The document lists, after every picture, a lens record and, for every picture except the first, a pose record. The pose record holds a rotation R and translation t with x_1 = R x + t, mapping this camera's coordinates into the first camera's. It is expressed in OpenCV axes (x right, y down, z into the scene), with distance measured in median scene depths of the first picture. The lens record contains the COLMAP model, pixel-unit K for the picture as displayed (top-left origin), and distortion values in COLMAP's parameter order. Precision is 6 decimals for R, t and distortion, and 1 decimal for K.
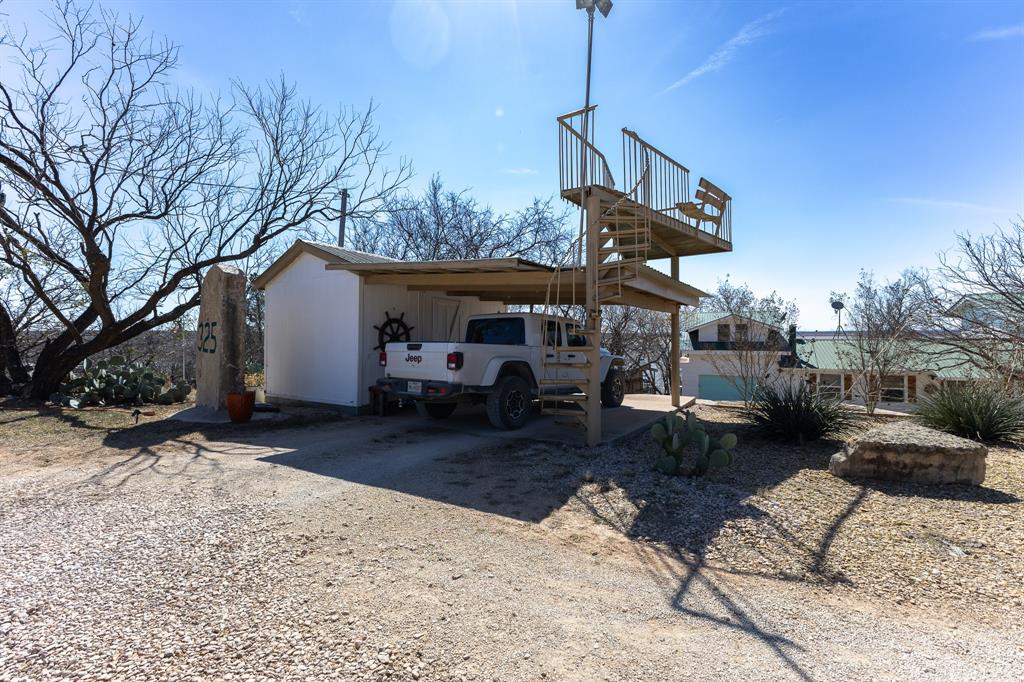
lens RADIAL K [[437.8, 0, 512.0], [0, 437.8, 341.0], [0, 0, 1]] dist [0.023046, 0.000088]
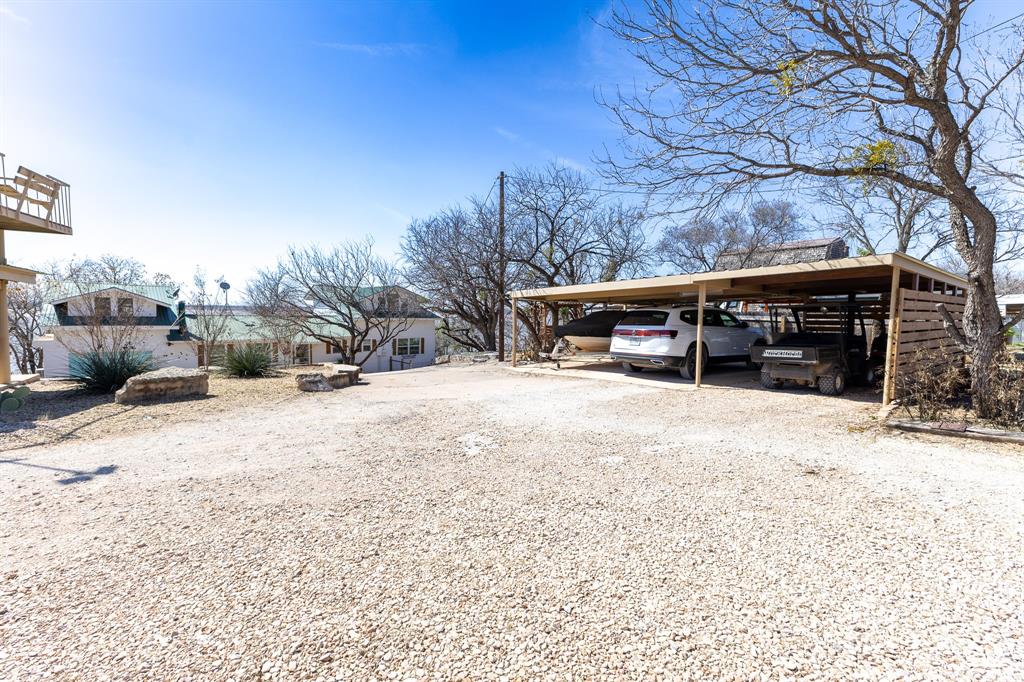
lens RADIAL K [[432.3, 0, 516.3], [0, 432.3, 336.1], [0, 0, 1]] dist [0.000126, 0.000357]
pose [[0.388085, -0.035579, 0.920936, -0.073492], [-0.009405, 0.999050, 0.042560, -0.010484], [-0.921576, -0.025178, 0.387382, -0.472607]]
